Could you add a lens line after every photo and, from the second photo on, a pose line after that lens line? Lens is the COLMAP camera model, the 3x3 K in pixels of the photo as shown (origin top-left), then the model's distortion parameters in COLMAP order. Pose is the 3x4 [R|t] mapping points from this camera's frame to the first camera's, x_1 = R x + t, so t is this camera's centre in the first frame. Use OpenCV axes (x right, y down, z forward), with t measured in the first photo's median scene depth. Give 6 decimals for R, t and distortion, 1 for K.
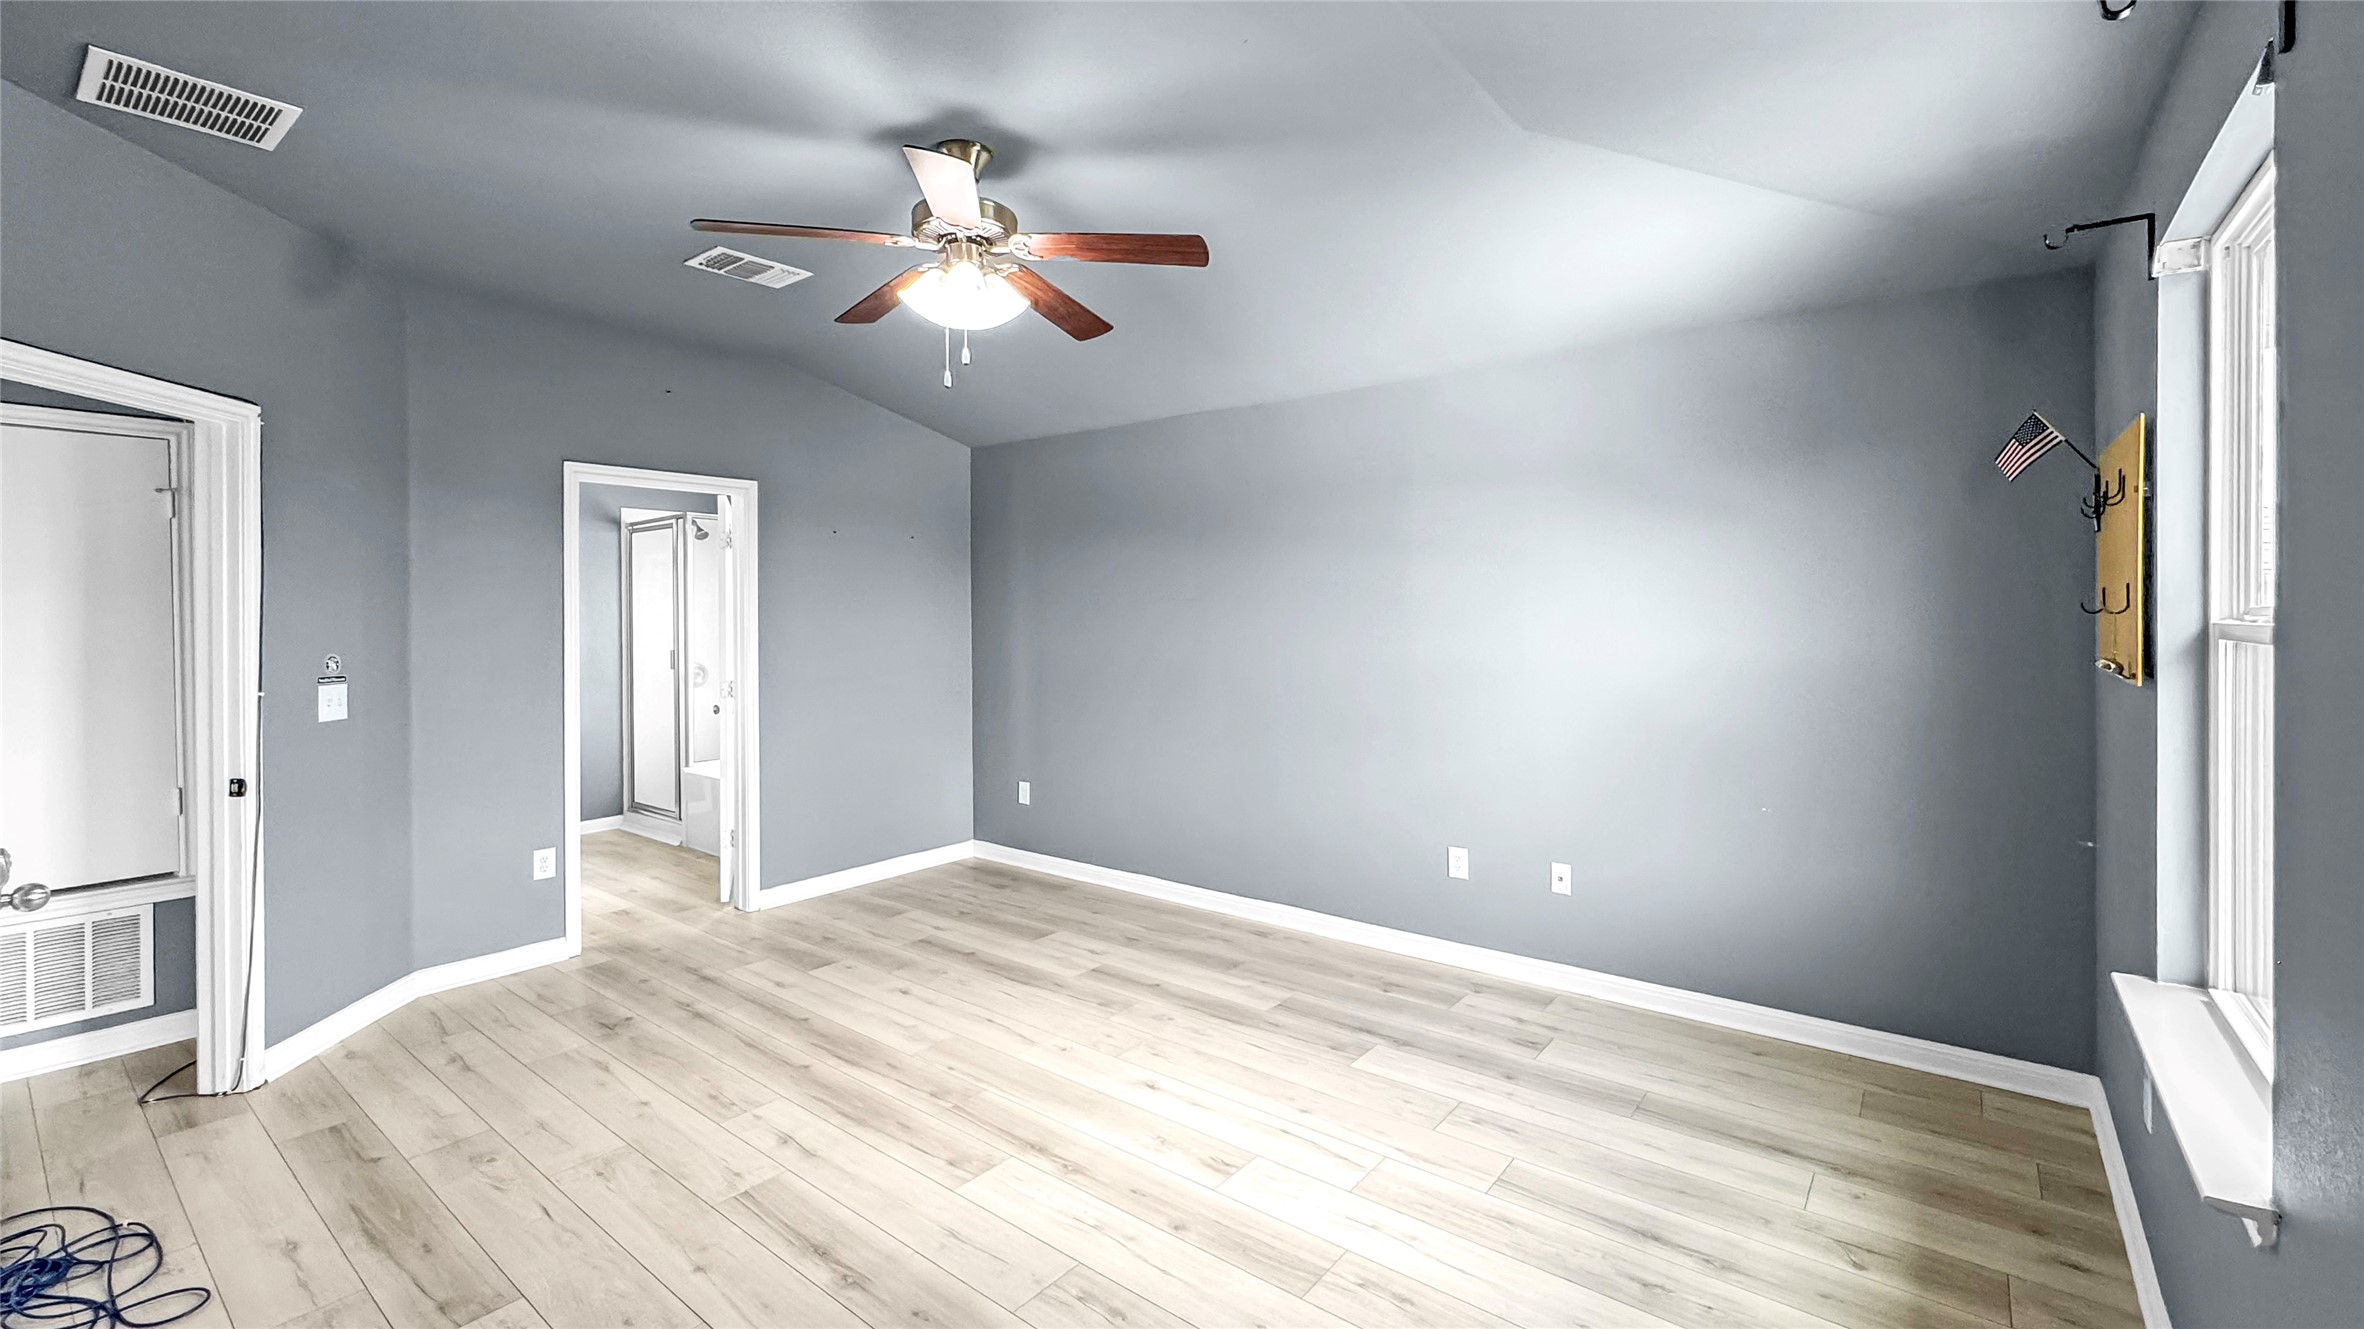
lens RADIAL K [[985.6, 0, 1234.5], [0, 985.6, 624.6], [0, 0, 1]] dist [-0.003704, -0.001059]
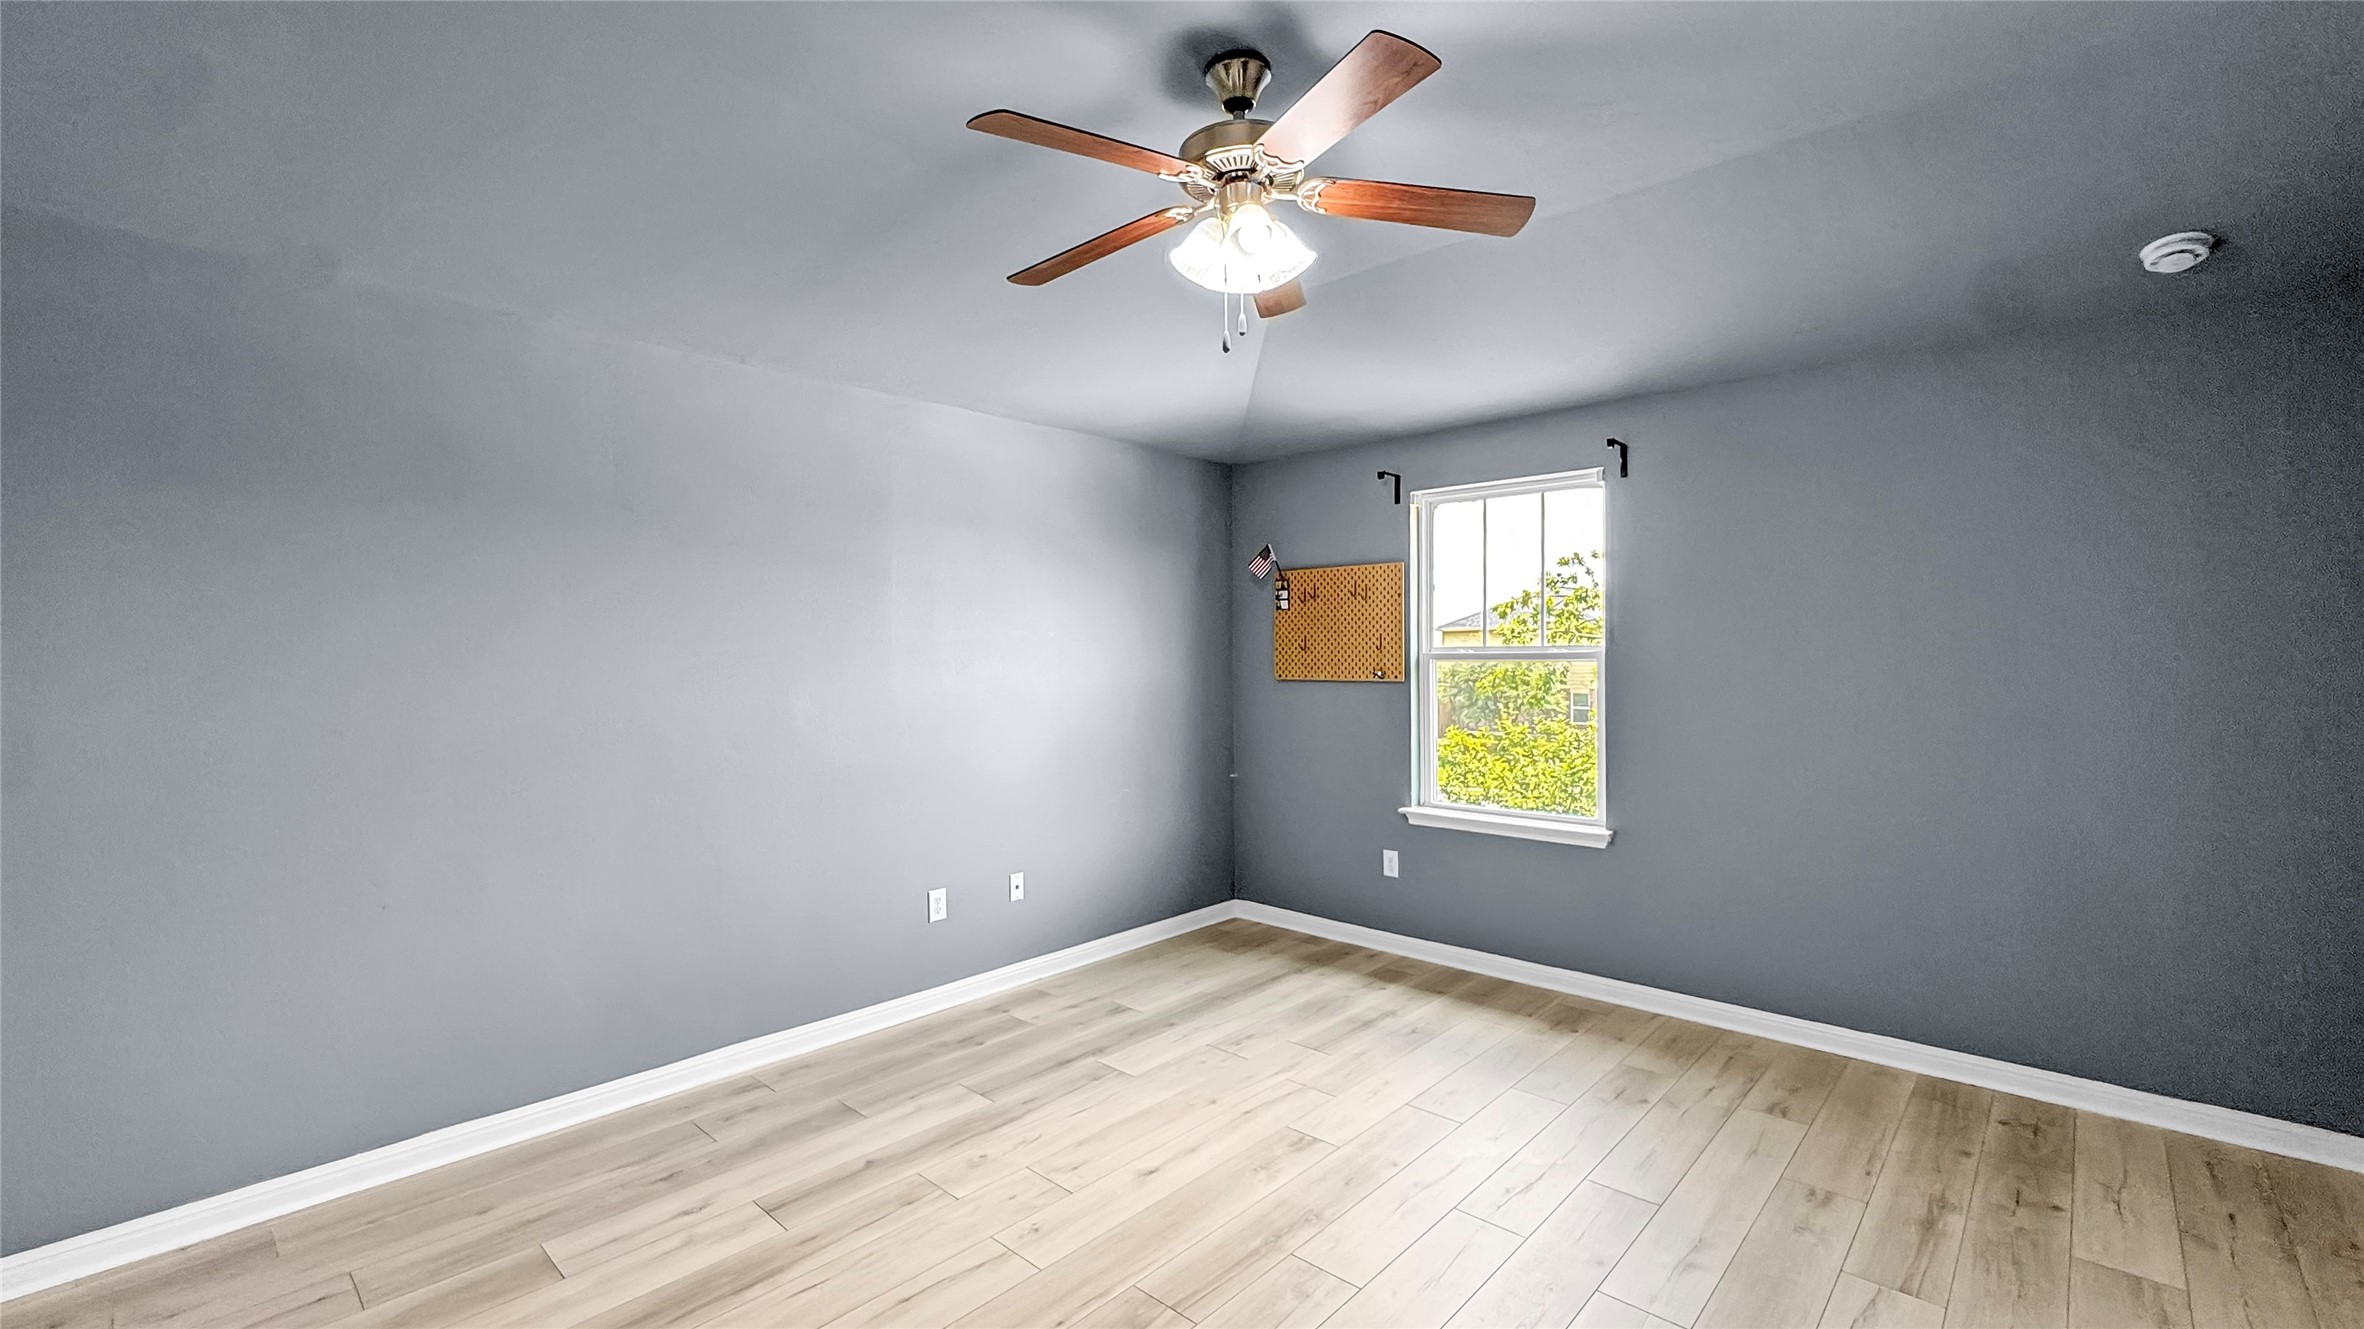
lens RADIAL K [[985.6, 0, 1197.4], [0, 985.6, 652.1], [0, 0, 1]] dist [-0.003704, -0.001059]
pose [[0.085464, 0.006294, 0.996321, -0.850891], [0.011979, 0.999901, -0.007345, -0.001957], [-0.996269, 0.012563, 0.085381, 0.753638]]
